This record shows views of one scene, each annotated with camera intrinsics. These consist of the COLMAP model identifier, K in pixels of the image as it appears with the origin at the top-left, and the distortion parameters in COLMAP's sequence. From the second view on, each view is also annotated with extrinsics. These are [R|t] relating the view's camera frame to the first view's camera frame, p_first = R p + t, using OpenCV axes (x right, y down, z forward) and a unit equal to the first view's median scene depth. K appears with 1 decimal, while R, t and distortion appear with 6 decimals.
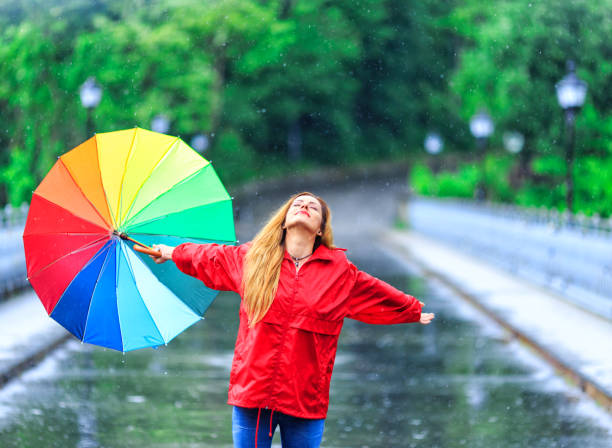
lens RADIAL K [[2478.9, 0, 306.0], [0, 2478.9, 224.0], [0, 0, 1]] dist [-0.121653, 0.775445]
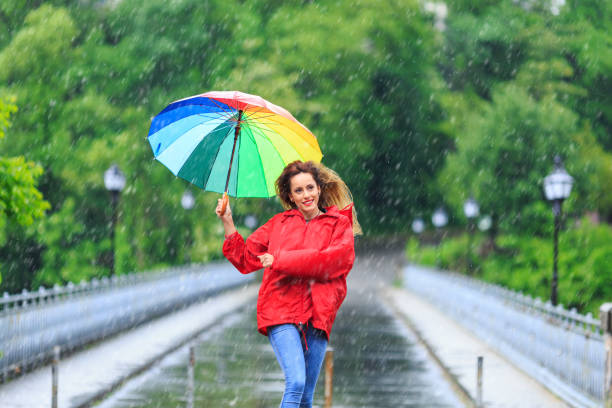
lens RADIAL K [[2255.6, 0, 306.0], [0, 2255.6, 204.0], [0, 0, 1]] dist [-0.090698, -0.402954]
pose [[0.999789, 0.013981, -0.015023, 0.005824], [-0.014491, 0.999303, -0.034392, -0.000137], [0.014532, 0.034602, 0.999296, -0.227313]]
